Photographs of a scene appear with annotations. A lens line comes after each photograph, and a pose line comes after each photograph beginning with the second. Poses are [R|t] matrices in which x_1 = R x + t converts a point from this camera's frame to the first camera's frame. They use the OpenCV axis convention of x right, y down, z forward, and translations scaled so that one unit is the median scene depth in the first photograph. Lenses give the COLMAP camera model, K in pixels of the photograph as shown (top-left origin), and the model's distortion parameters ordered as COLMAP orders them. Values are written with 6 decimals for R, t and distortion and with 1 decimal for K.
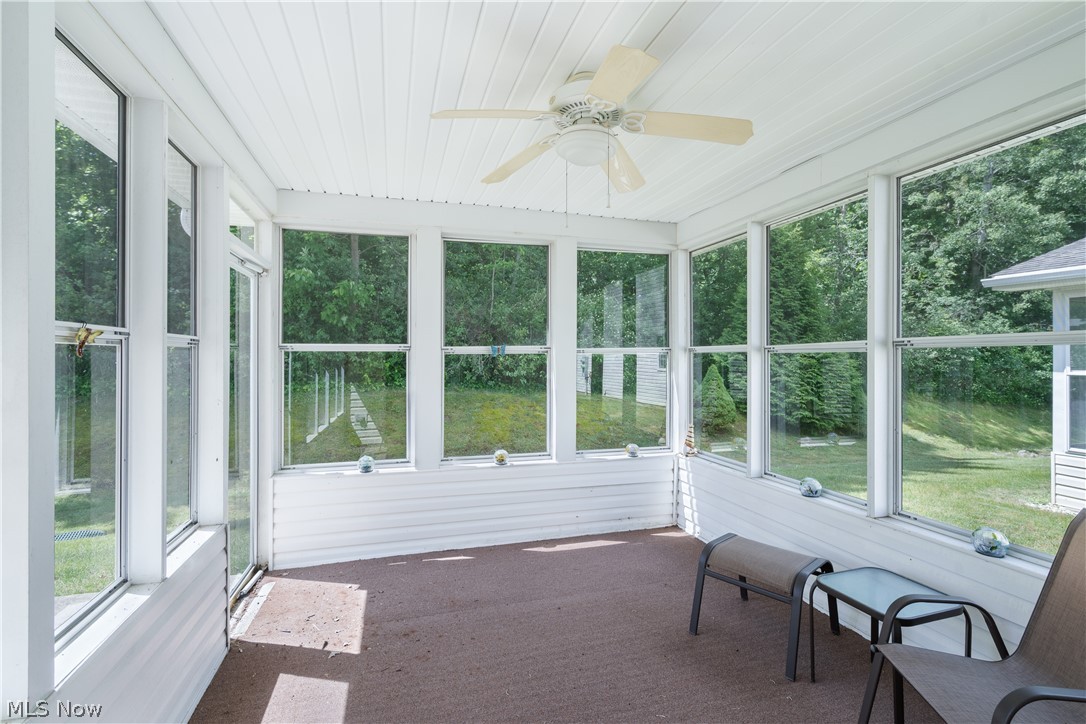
lens RADIAL K [[496.2, 0, 537.4], [0, 496.2, 360.0], [0, 0, 1]] dist [-0.001698, 0.000106]
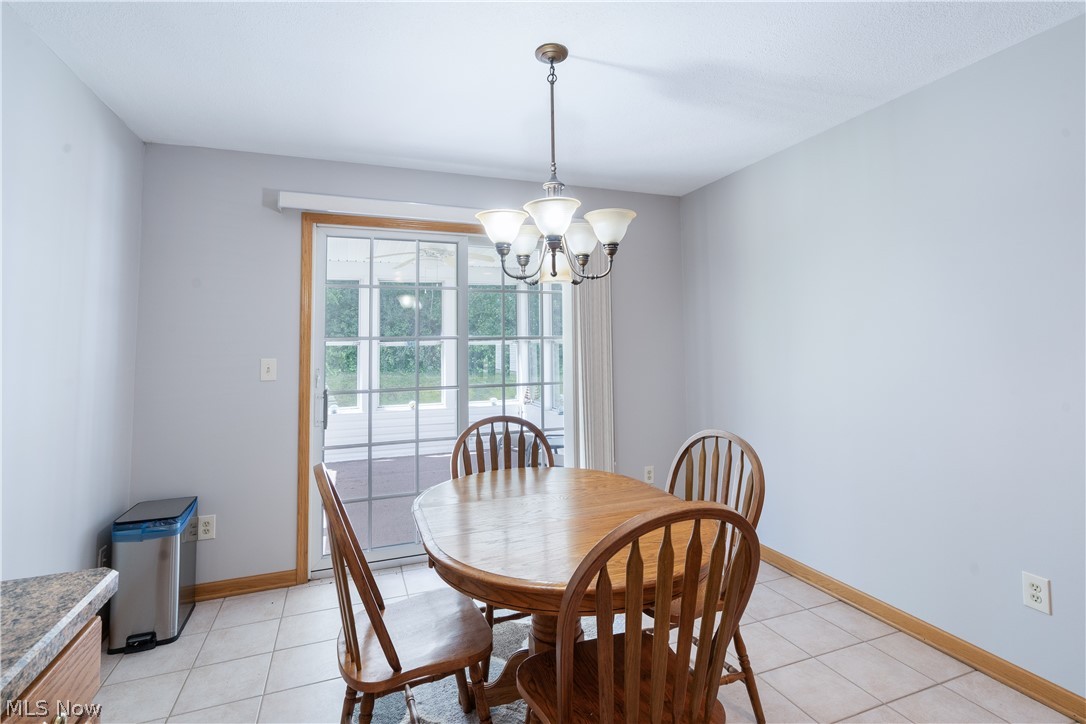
lens RADIAL K [[512.9, 0, 544.7], [0, 512.9, 316.4], [0, 0, 1]] dist [0.001864, 0.000519]
pose [[0.996219, -0.014485, 0.085666, 0.205560], [0.019530, 0.998105, -0.058353, -0.002173], [-0.084659, 0.059805, 0.994614, -0.736594]]
